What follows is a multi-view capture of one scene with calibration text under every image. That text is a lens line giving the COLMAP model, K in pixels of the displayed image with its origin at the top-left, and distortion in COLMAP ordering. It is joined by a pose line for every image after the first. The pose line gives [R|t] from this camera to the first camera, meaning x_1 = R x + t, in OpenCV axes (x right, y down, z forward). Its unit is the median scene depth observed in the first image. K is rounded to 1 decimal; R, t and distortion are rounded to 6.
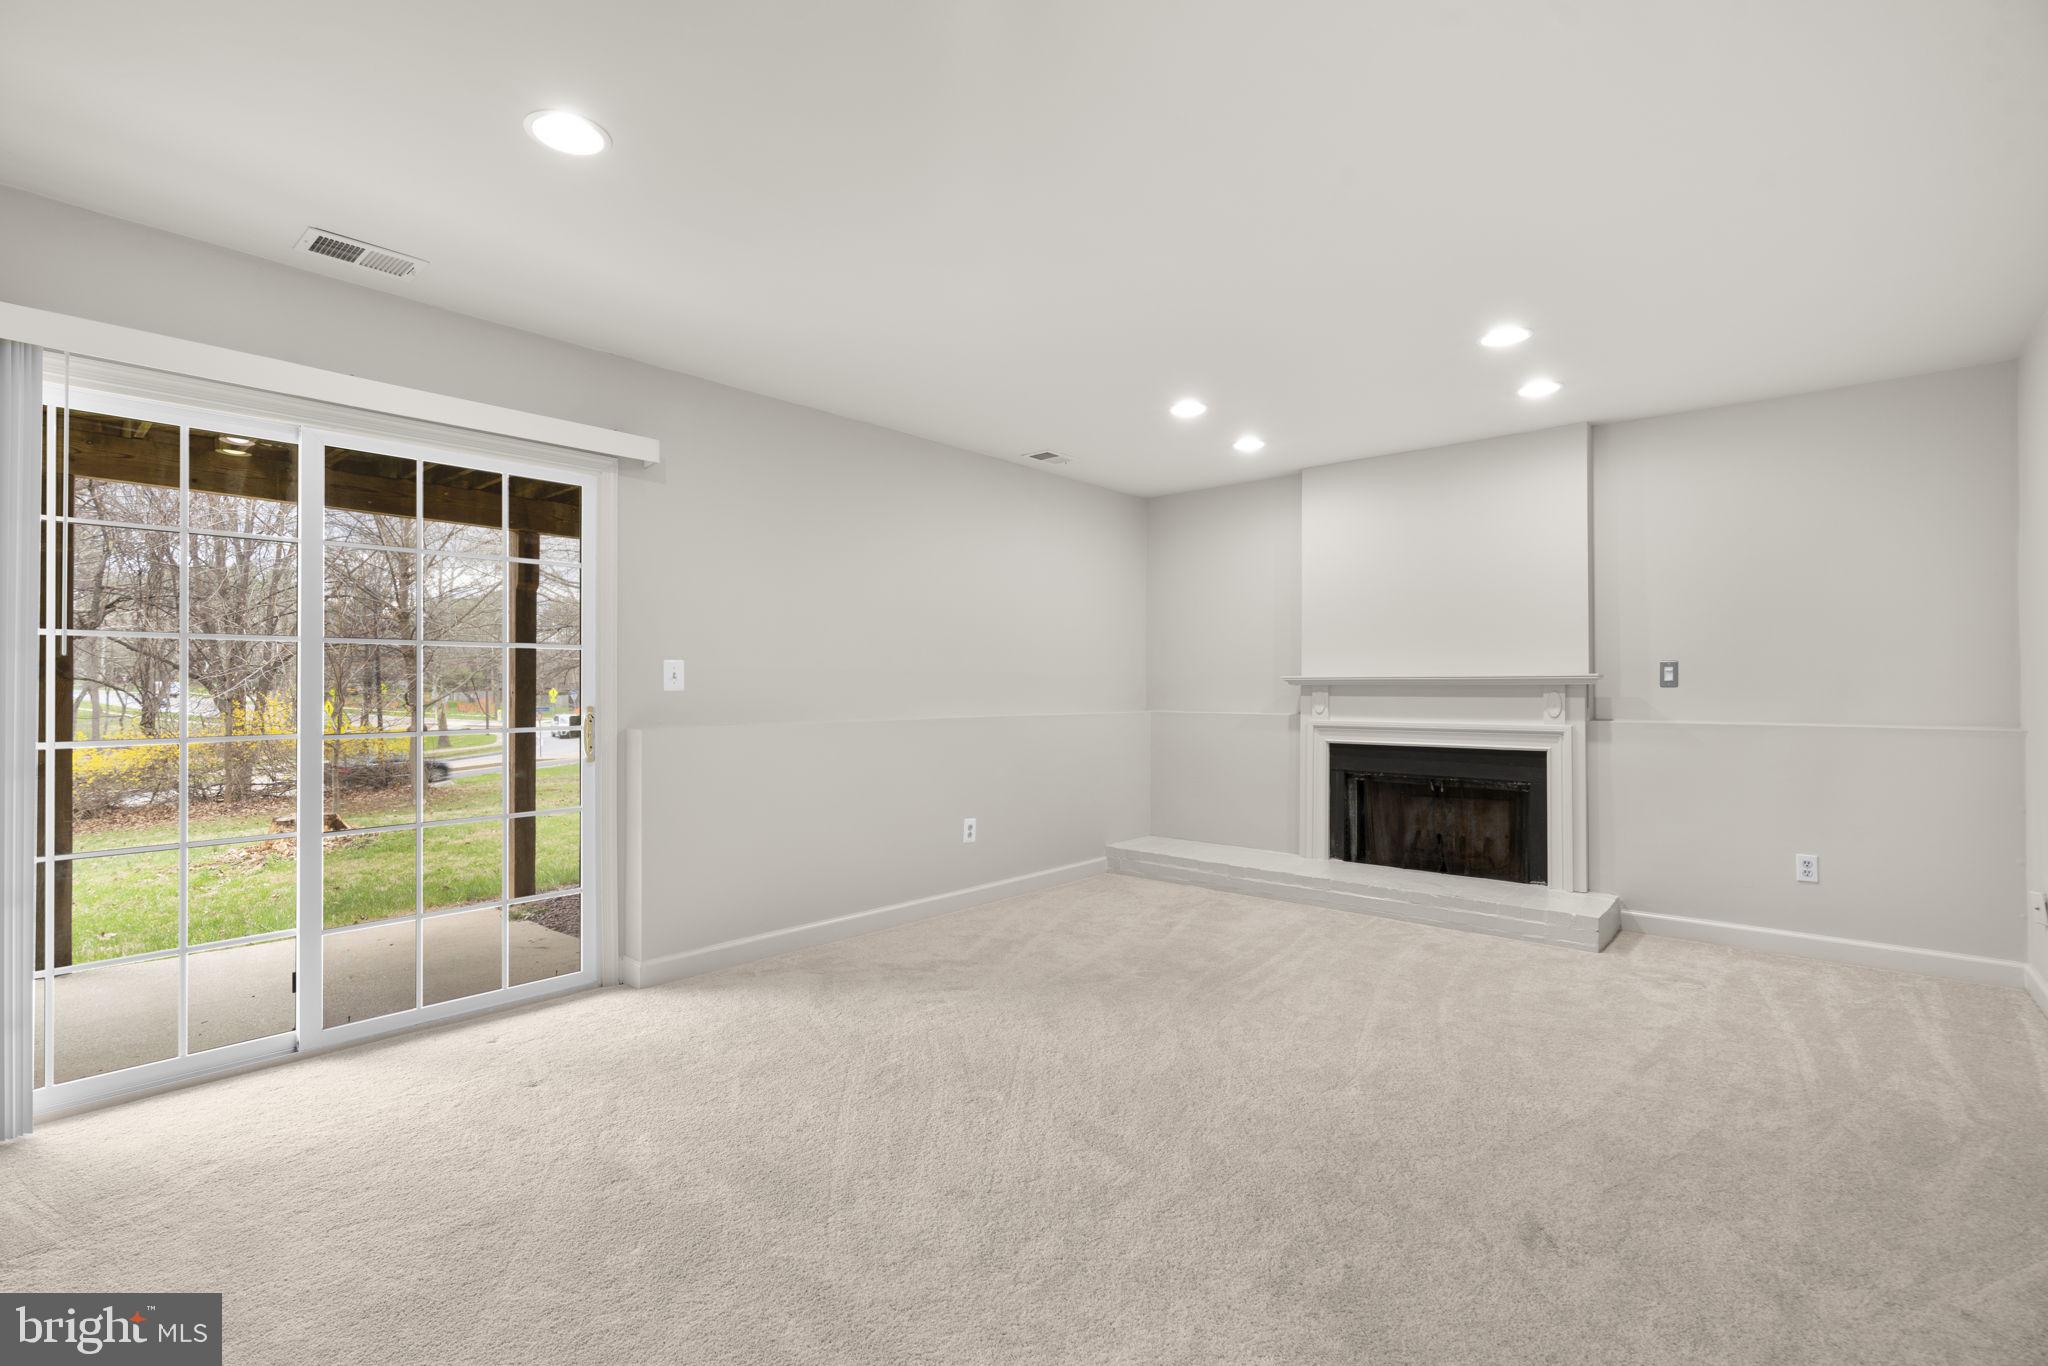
lens RADIAL K [[919.5, 0, 1017.8], [0, 919.5, 683.9], [0, 0, 1]] dist [-0.006388, 0.001330]
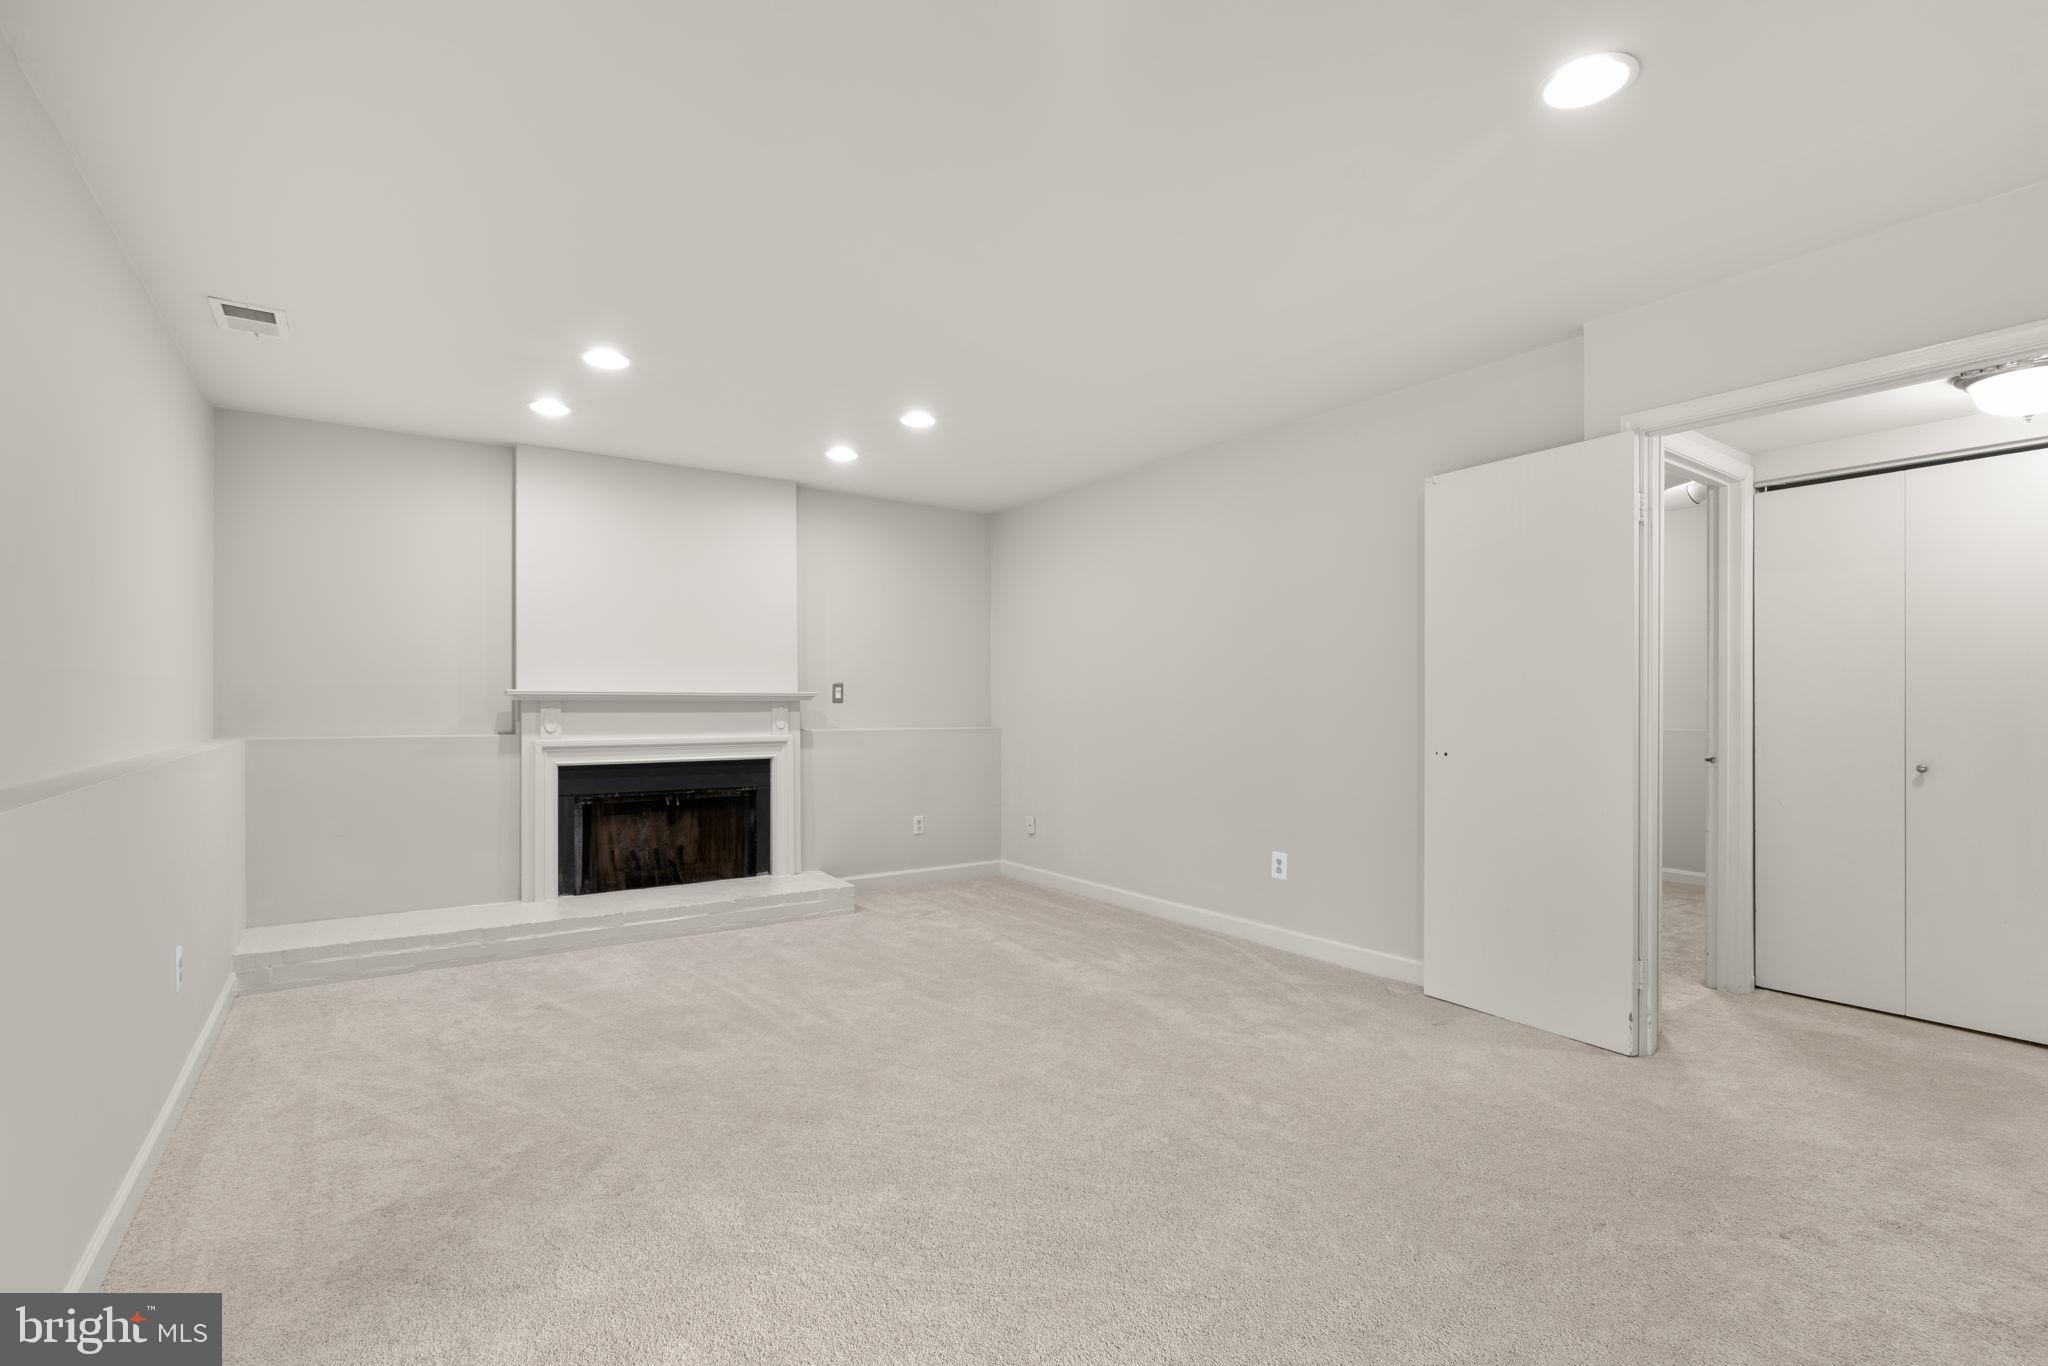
lens RADIAL K [[928.4, 0, 1021.0], [0, 928.4, 691.5], [0, 0, 1]] dist [-0.042633, 0.024718]
pose [[0.230551, 0.013324, 0.972969, -0.508115], [-0.004458, 0.999910, -0.012636, 0.002588], [-0.973050, -0.001425, 0.230589, 0.441272]]
